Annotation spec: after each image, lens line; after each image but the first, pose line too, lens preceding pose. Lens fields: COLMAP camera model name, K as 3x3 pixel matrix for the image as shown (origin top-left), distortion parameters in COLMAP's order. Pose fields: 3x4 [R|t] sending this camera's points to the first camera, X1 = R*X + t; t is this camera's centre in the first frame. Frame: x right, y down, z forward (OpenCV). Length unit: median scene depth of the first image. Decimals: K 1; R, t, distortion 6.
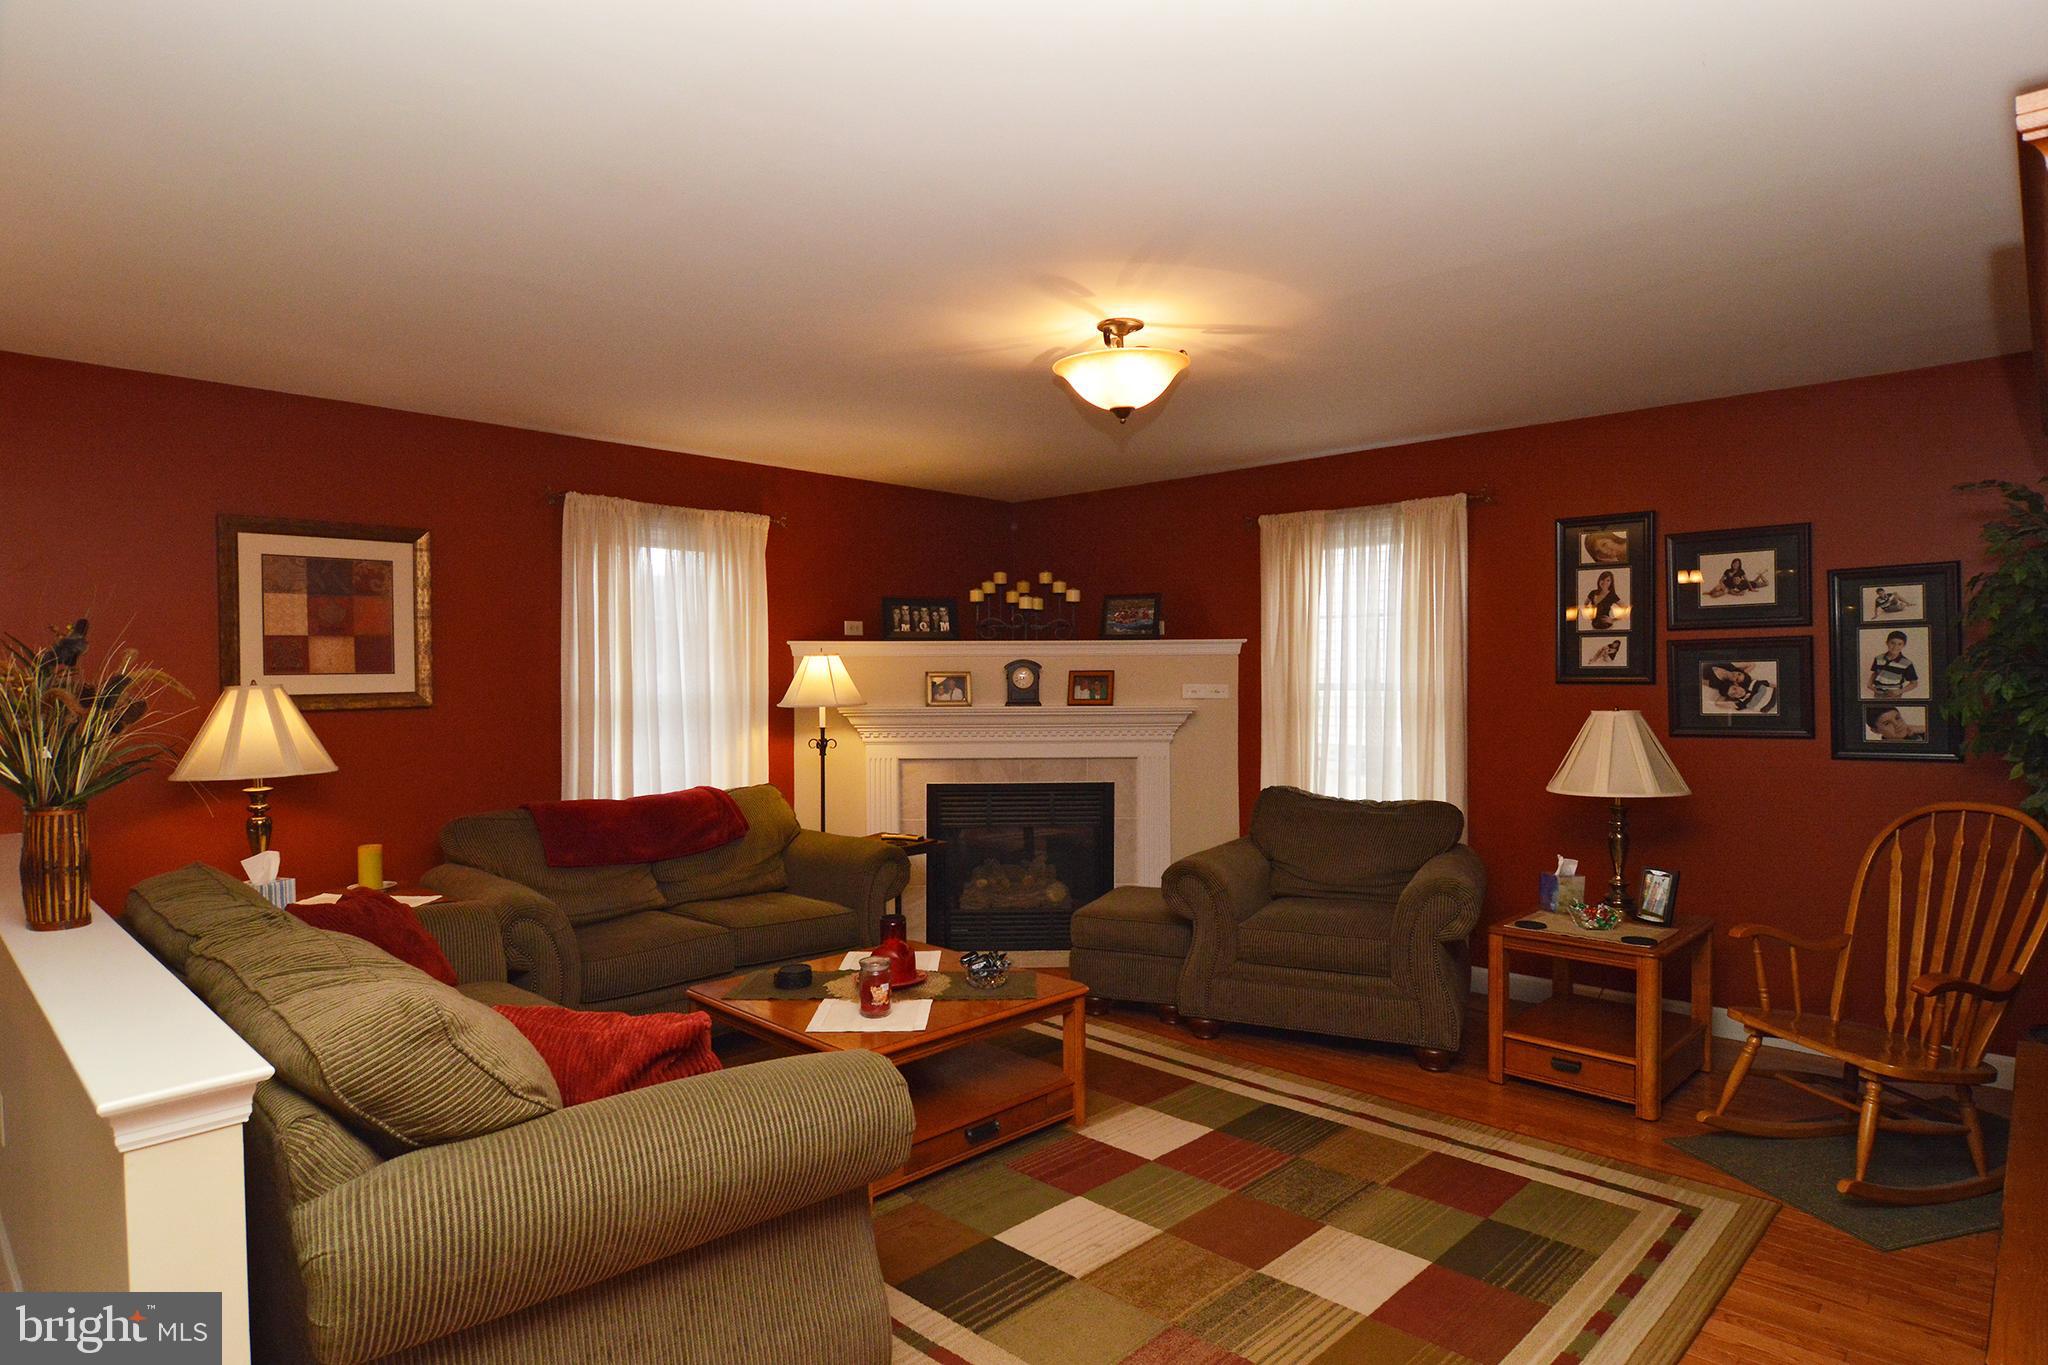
lens RADIAL K [[1124.7, 0, 1031.2], [0, 1124.7, 691.2], [0, 0, 1]] dist [-0.005252, -0.012215]
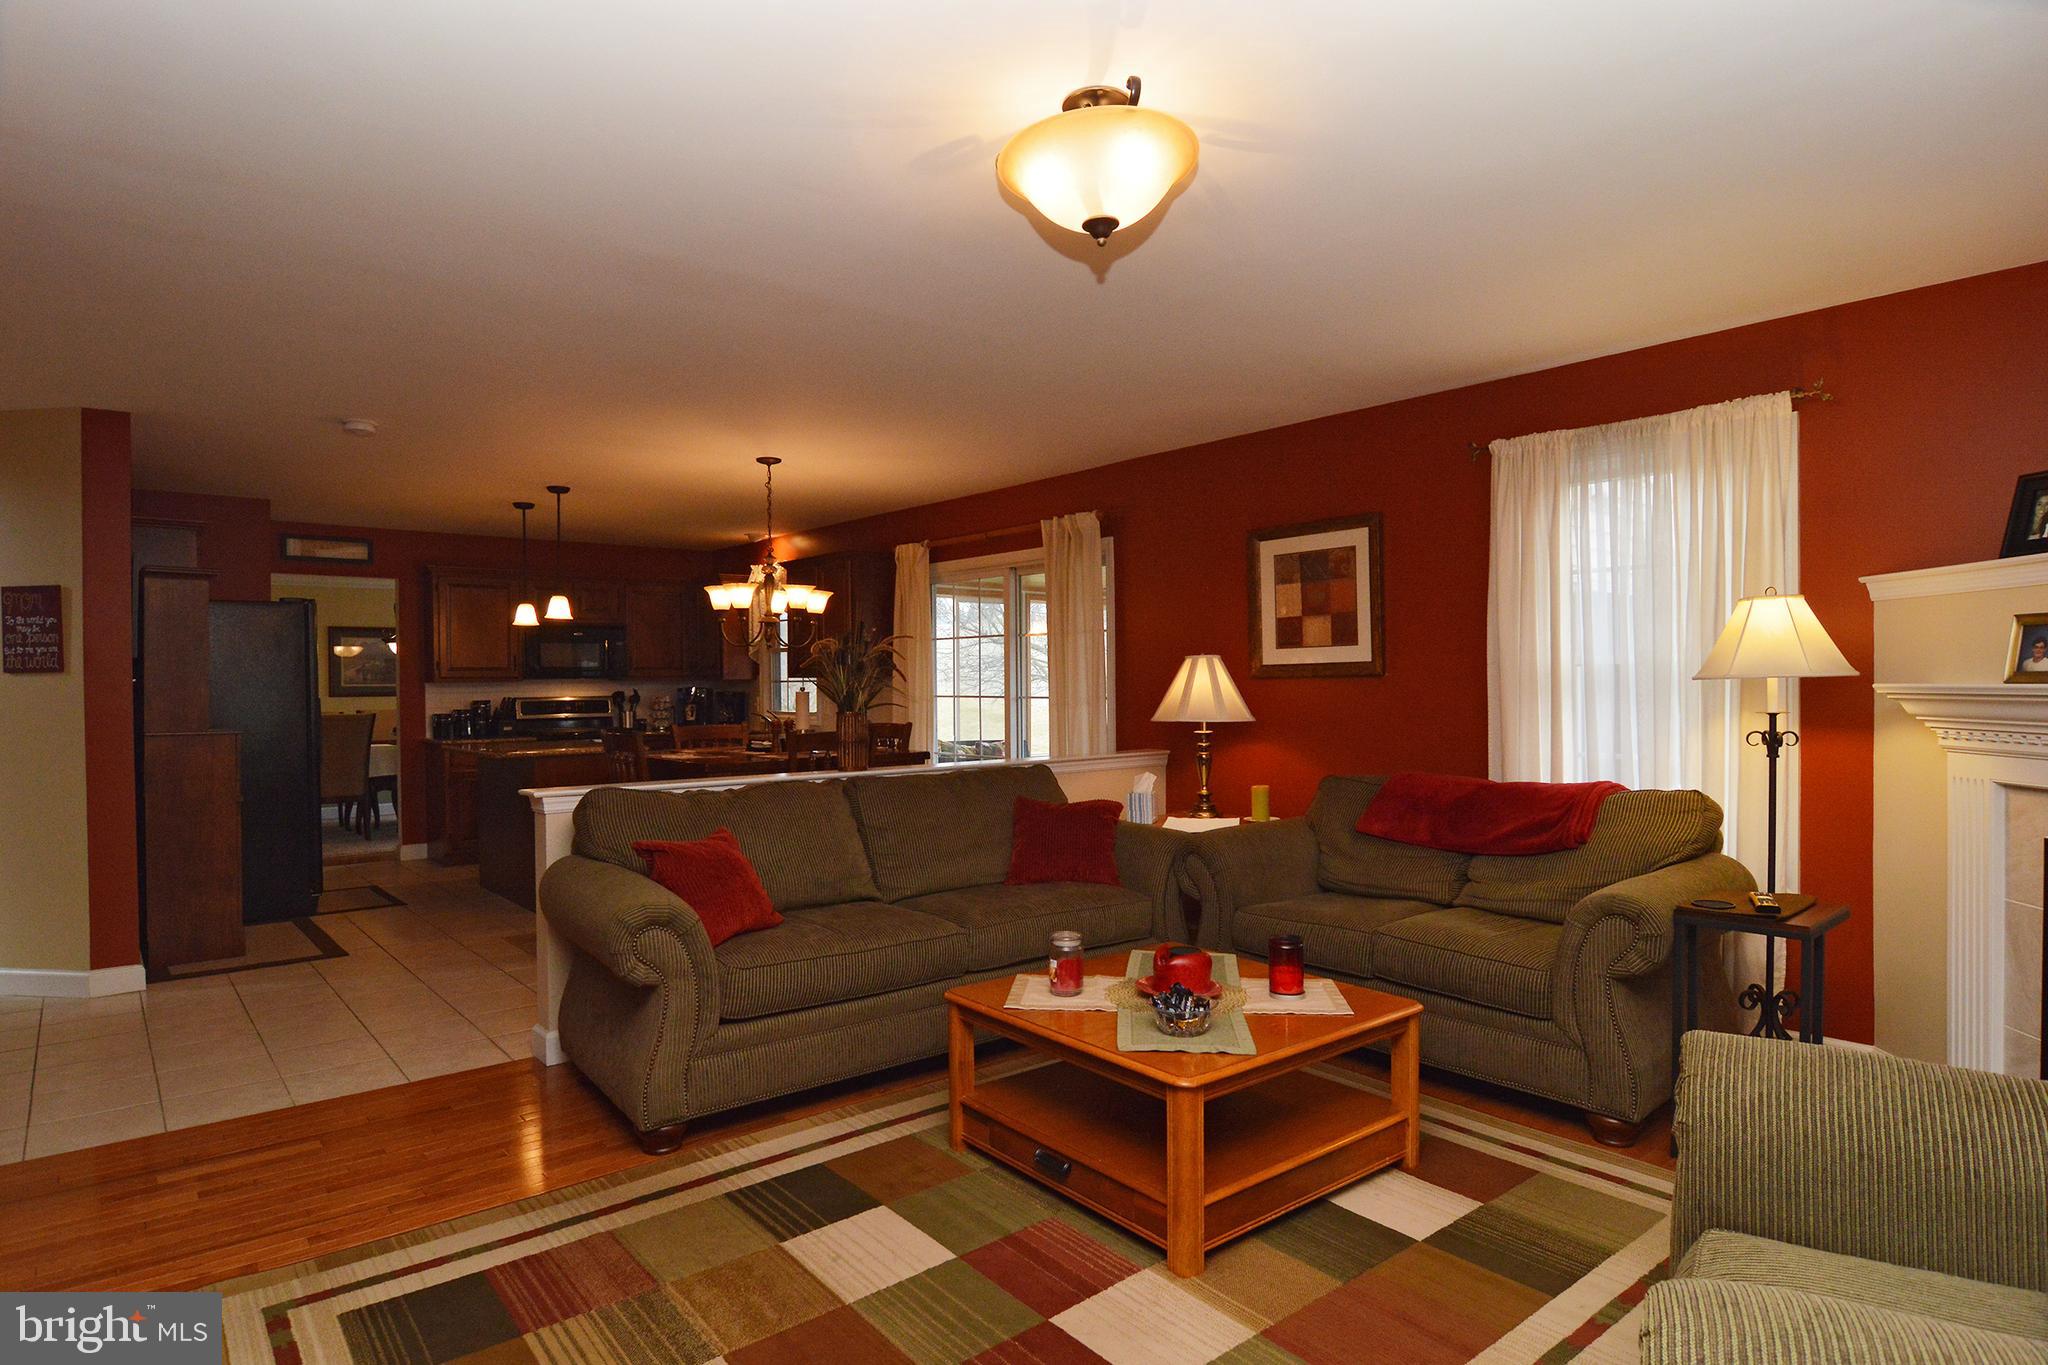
lens RADIAL K [[1112.6, 0, 1017.8], [0, 1112.6, 692.3], [0, 0, 1]] dist [-0.006128, -0.009341]
pose [[-0.115213, 0.015313, -0.993223, 0.596146], [-0.005873, 0.999853, 0.016097, 0.016241], [0.993323, 0.007688, -0.115106, 0.806637]]
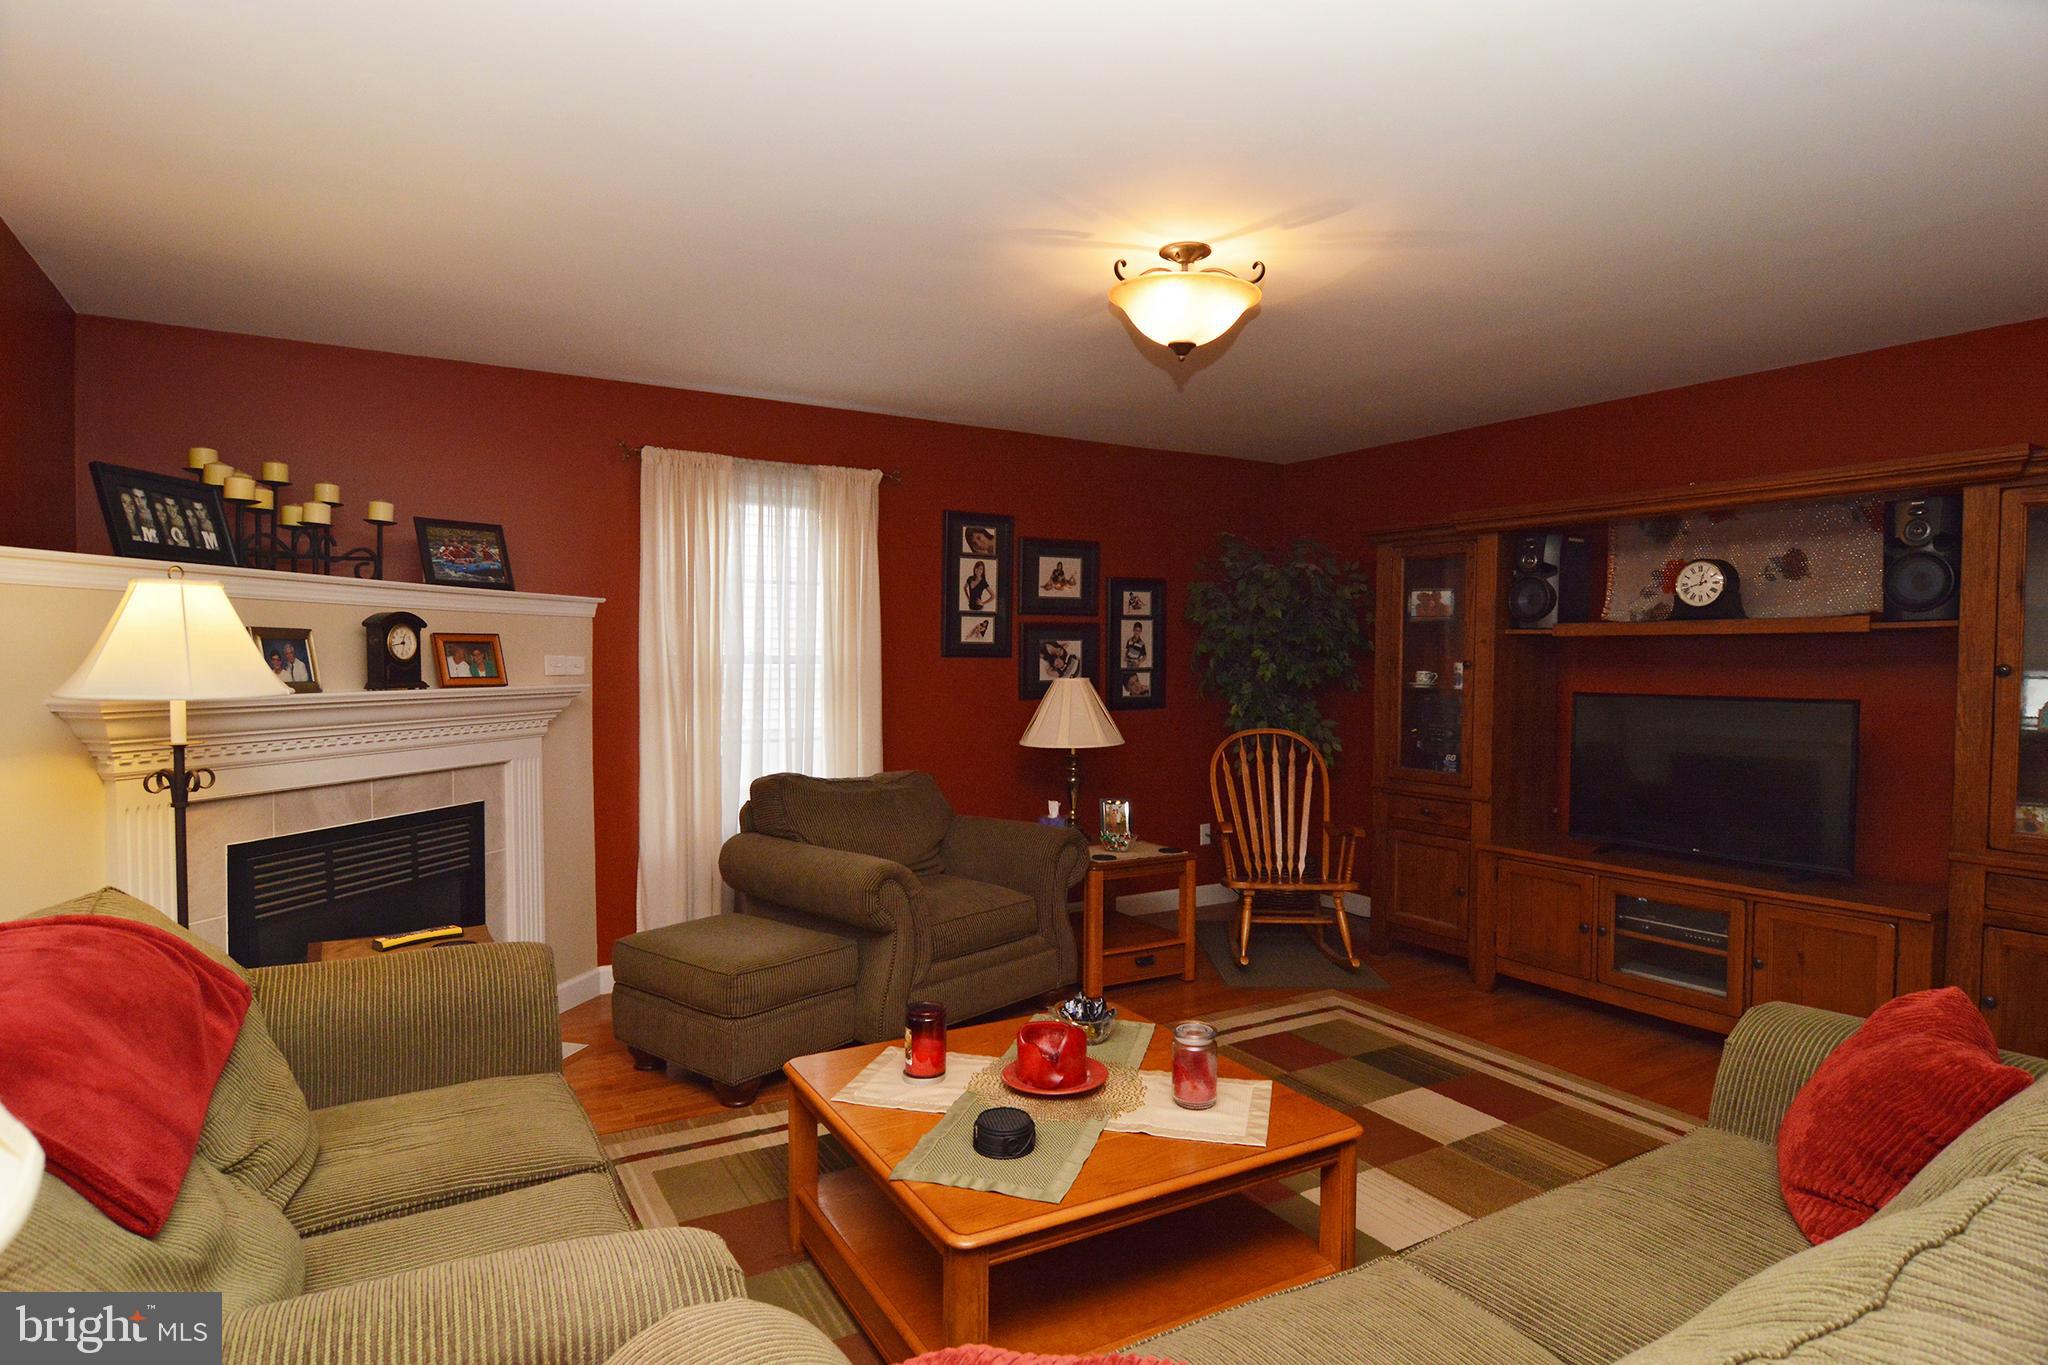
lens RADIAL K [[1112.6, 0, 1017.8], [0, 1112.6, 692.3], [0, 0, 1]] dist [-0.006128, -0.009341]
pose [[0.268946, -0.023222, 0.962875, -0.643863], [0.007813, 0.999729, 0.021929, 0.005604], [-0.963124, 0.001626, 0.269055, 0.694420]]
